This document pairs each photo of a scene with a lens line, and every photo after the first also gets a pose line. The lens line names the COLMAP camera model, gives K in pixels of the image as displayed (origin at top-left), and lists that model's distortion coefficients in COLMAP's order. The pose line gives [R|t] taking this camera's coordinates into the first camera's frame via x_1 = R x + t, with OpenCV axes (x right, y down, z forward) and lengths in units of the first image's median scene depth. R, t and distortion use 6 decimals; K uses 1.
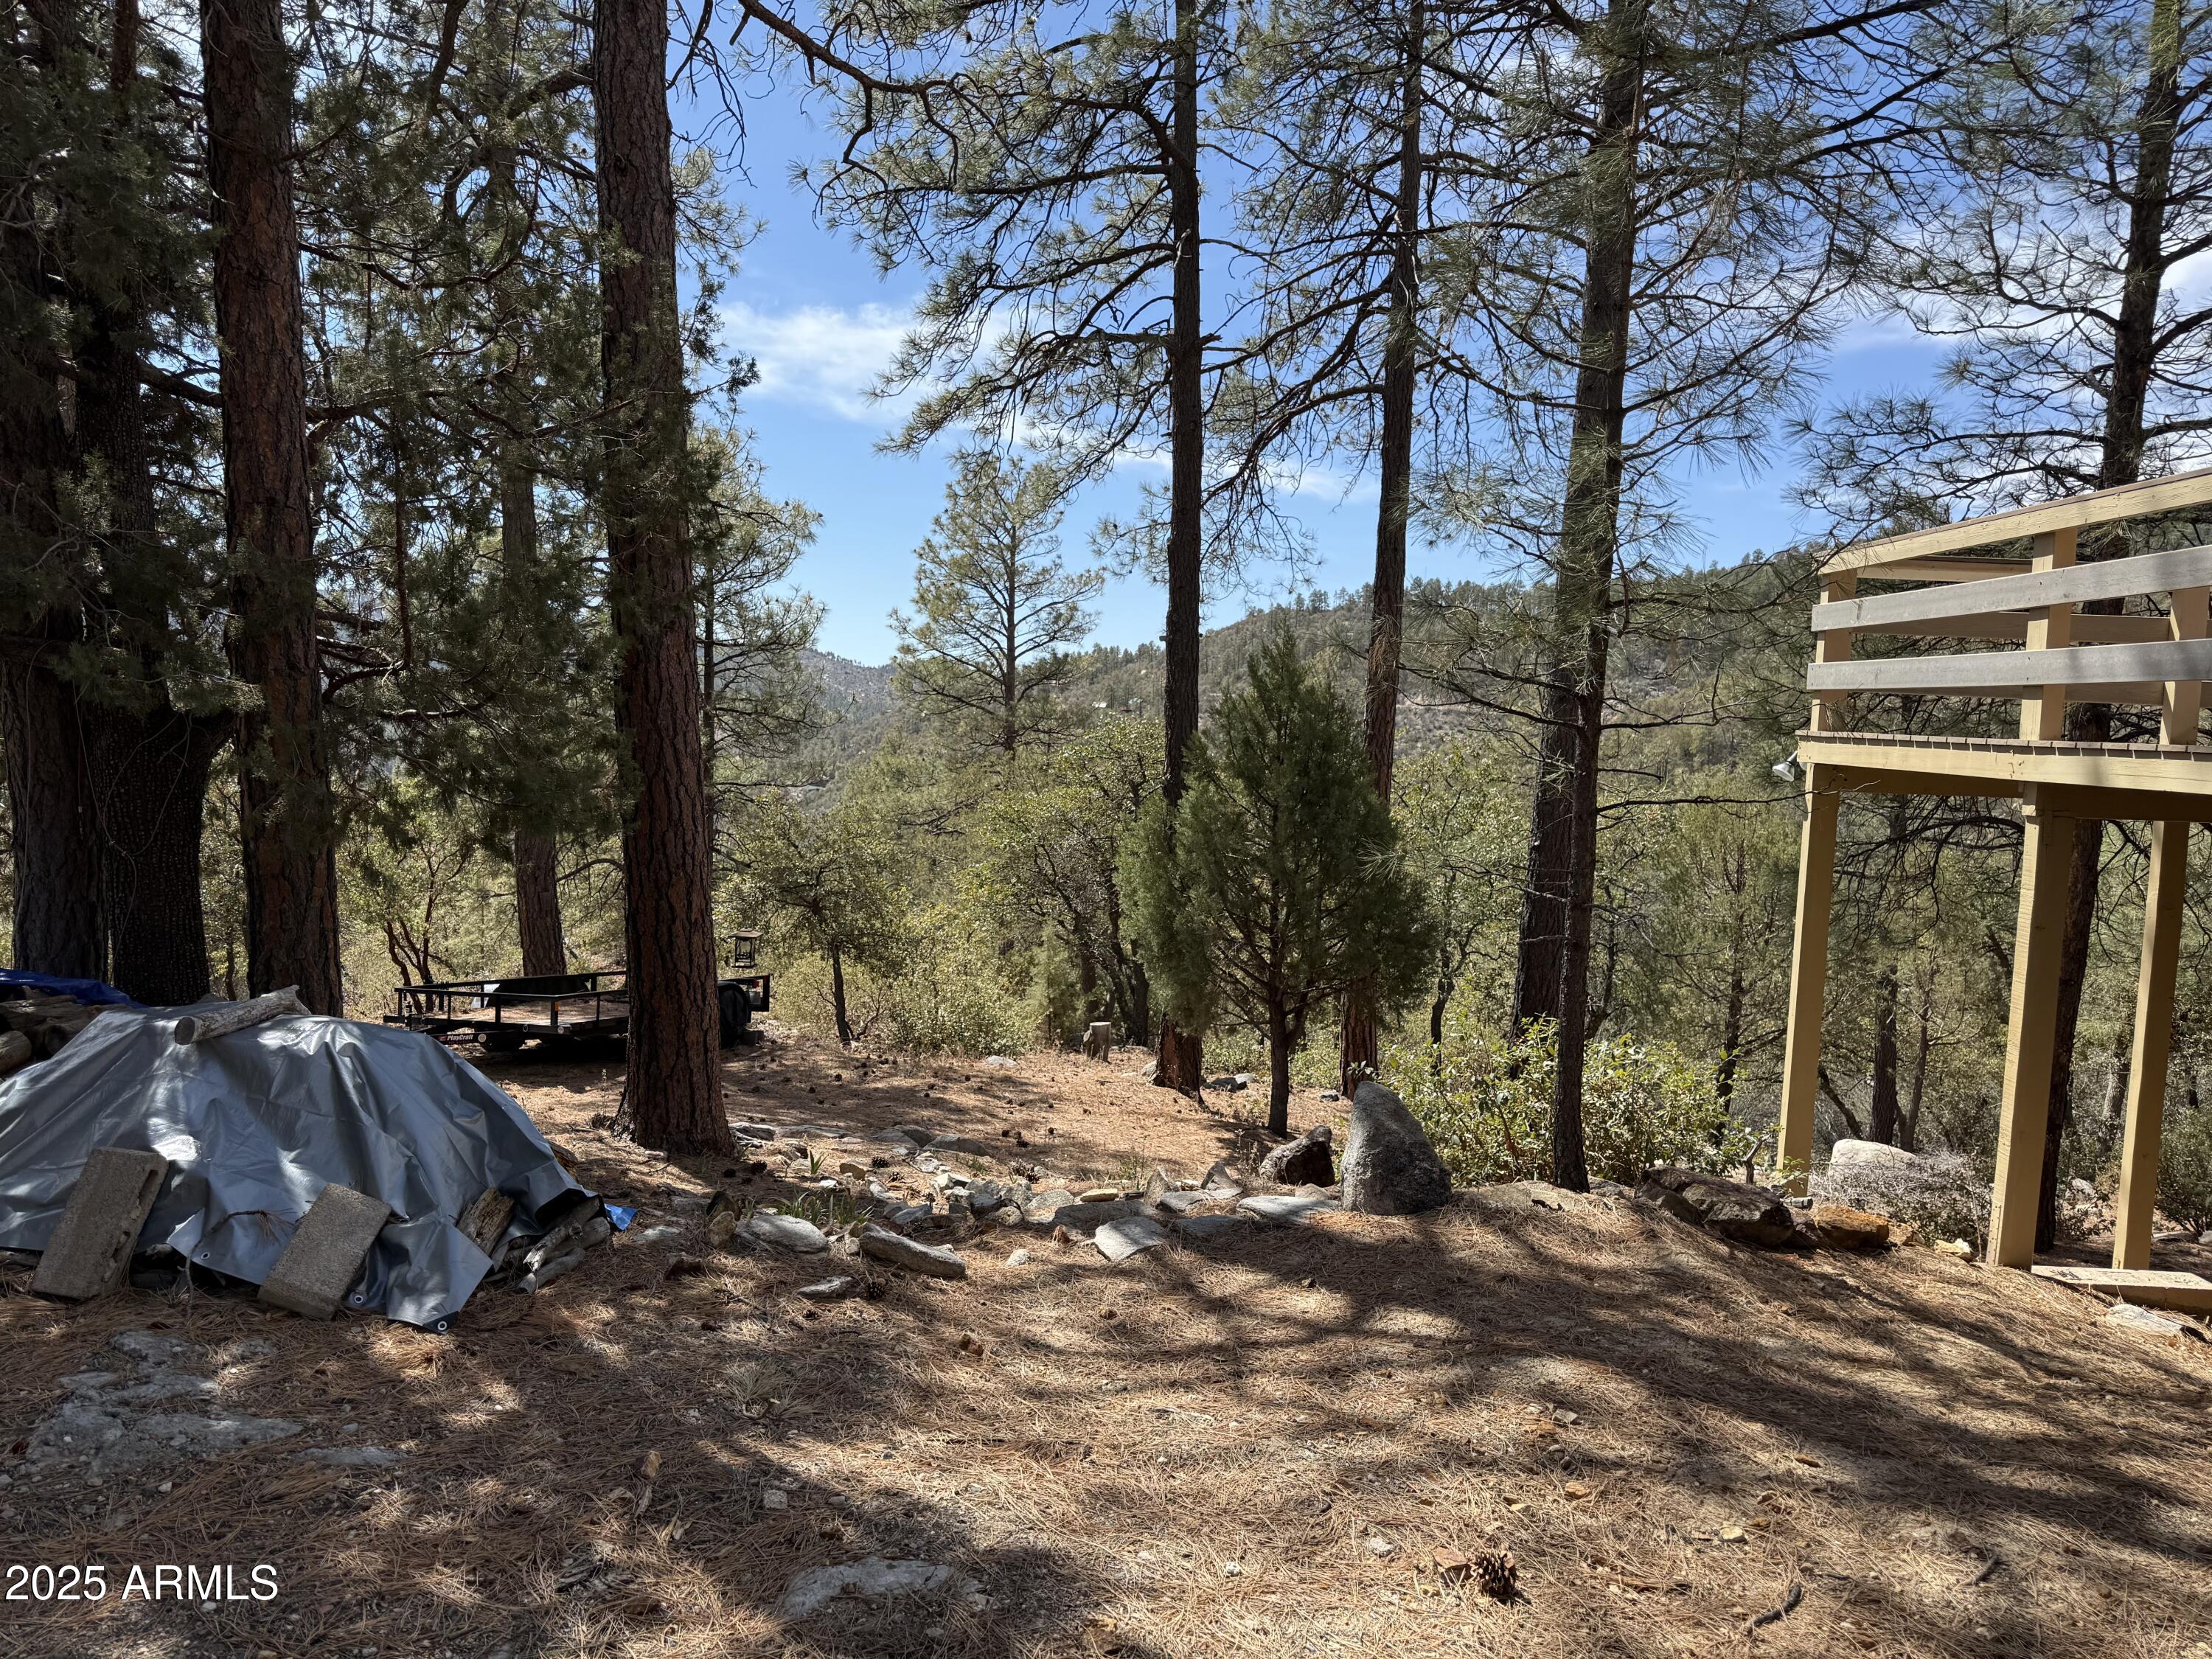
lens RADIAL K [[1542.6, 0, 1103.9], [0, 1542.6, 826.6], [0, 0, 1]] dist [-0.004001, -0.008519]
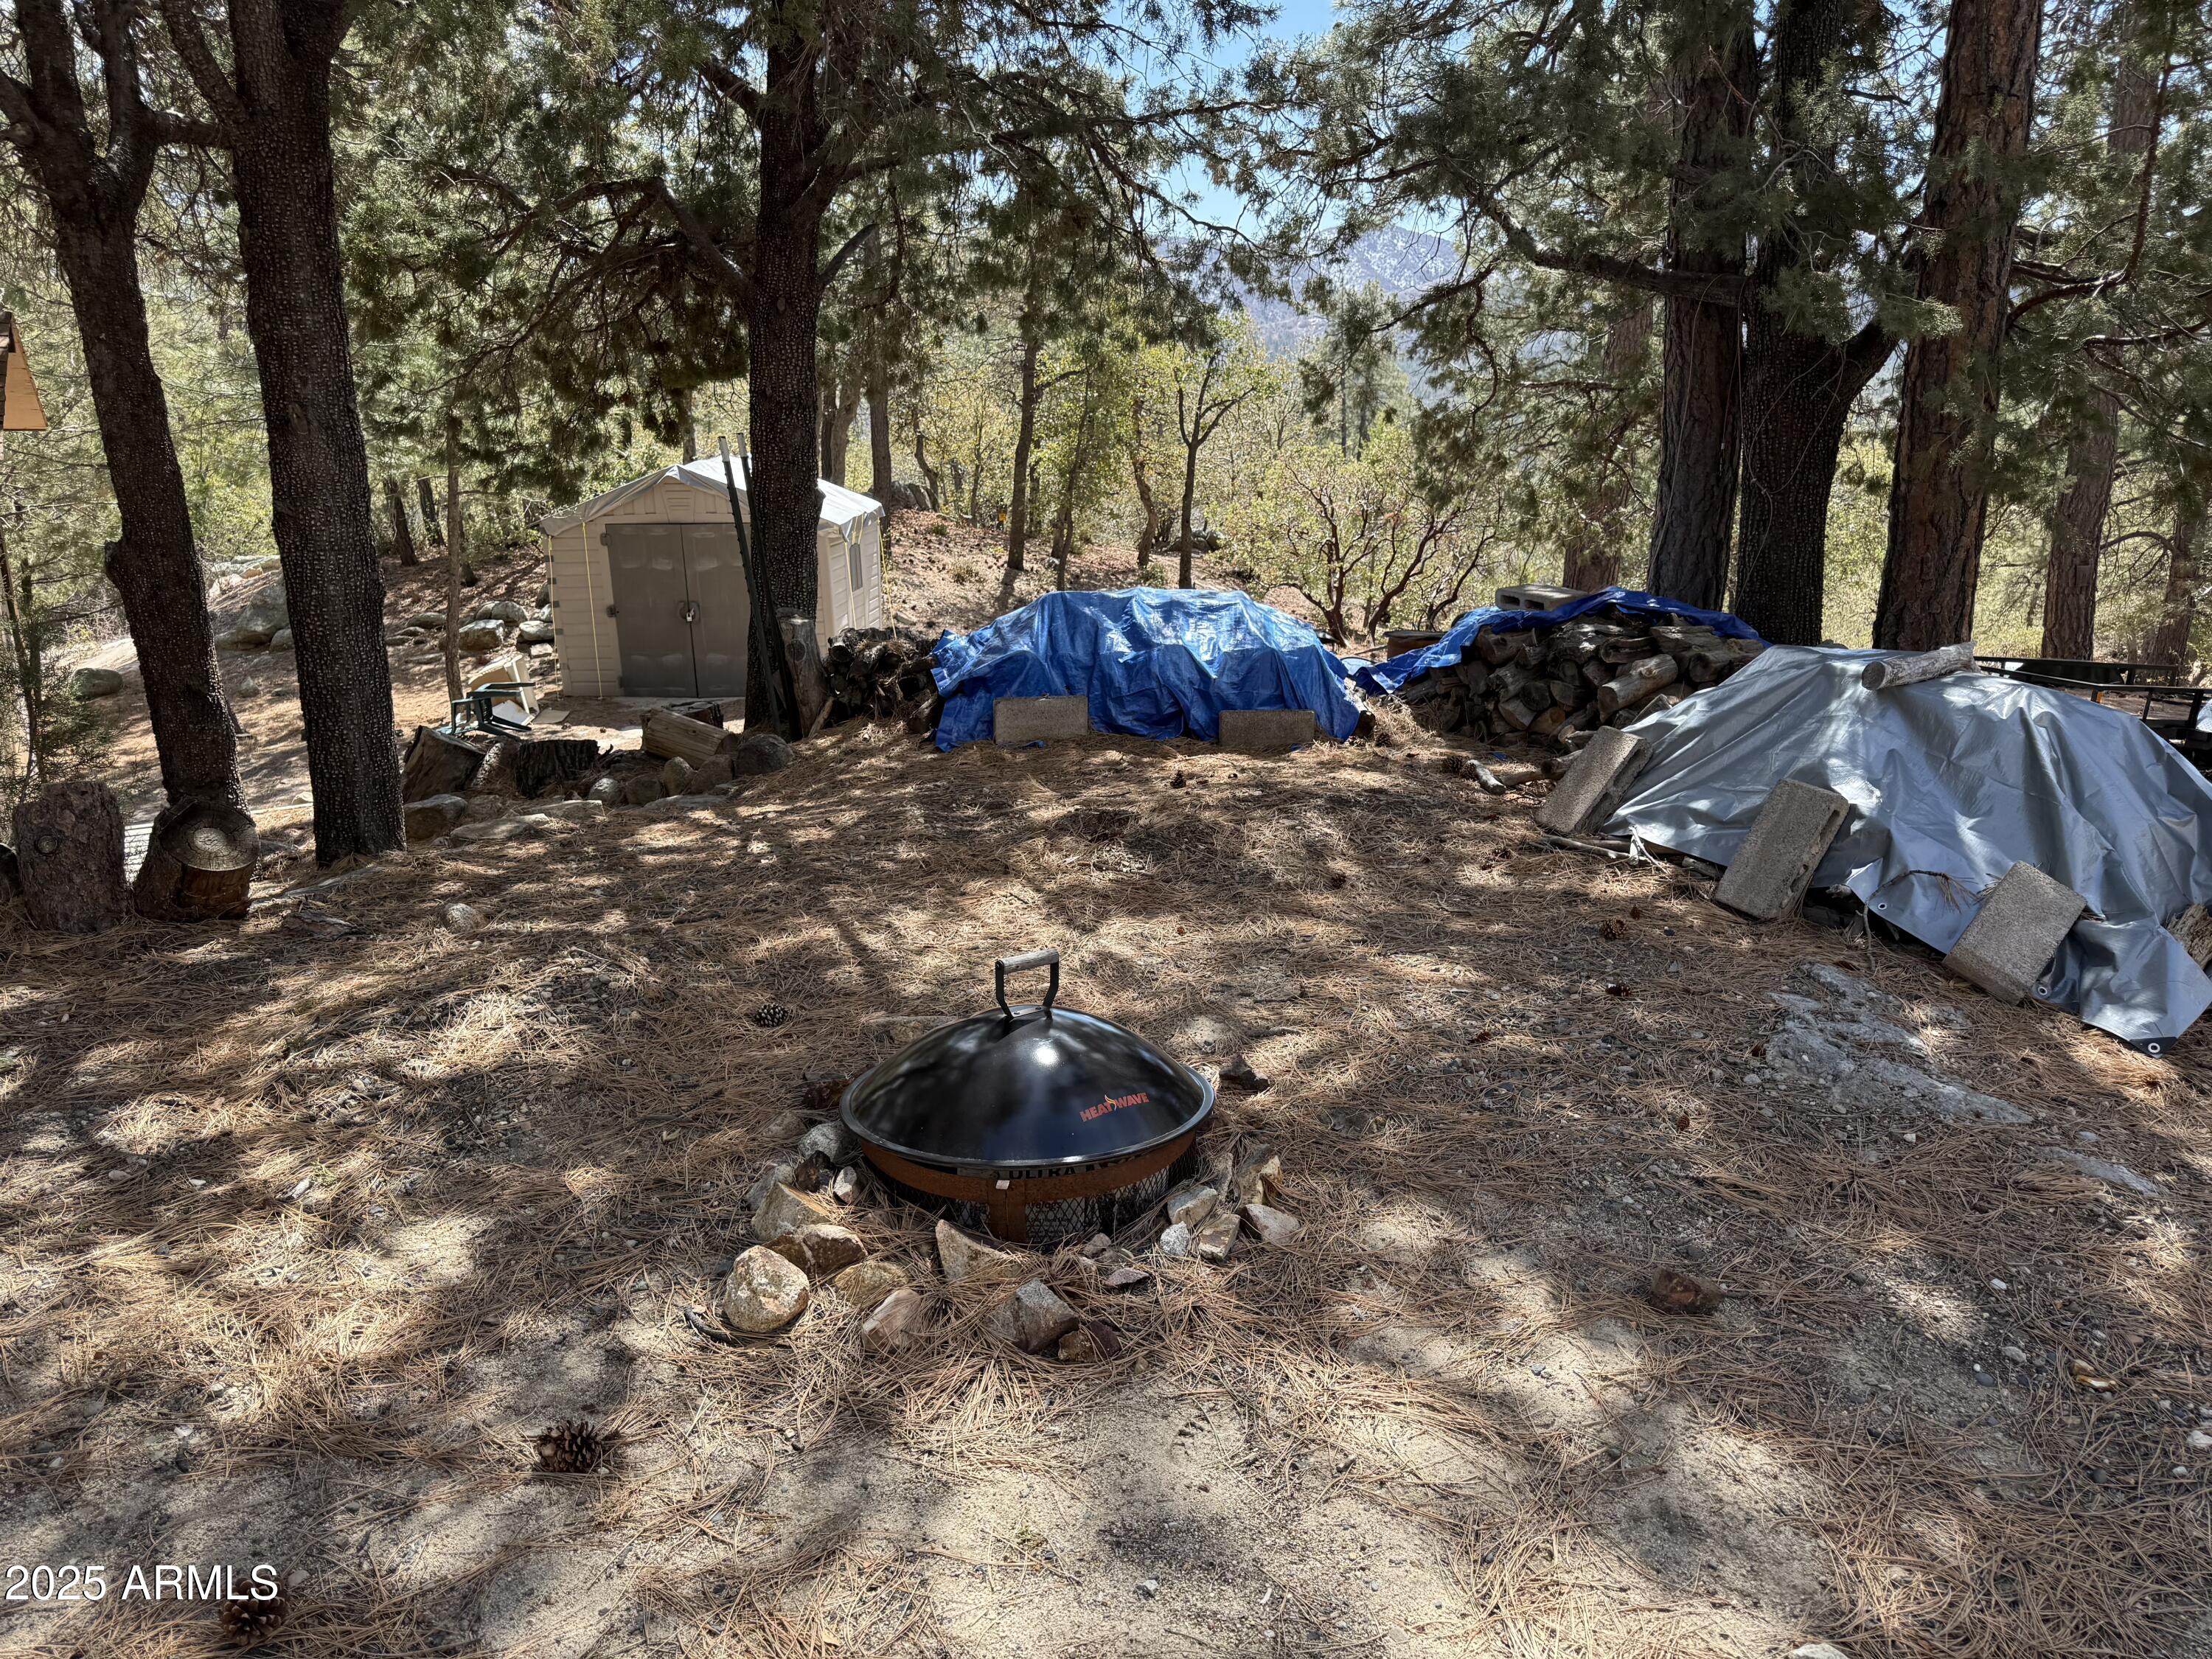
lens RADIAL K [[1542.6, 0, 1111.0], [0, 1542.6, 825.7], [0, 0, 1]] dist [-0.004001, -0.008519]
pose [[0.645090, 0.199647, -0.737564, -0.179636], [-0.036575, 0.972224, 0.231176, 0.018340], [0.763231, -0.122153, 0.634474, 0.003644]]
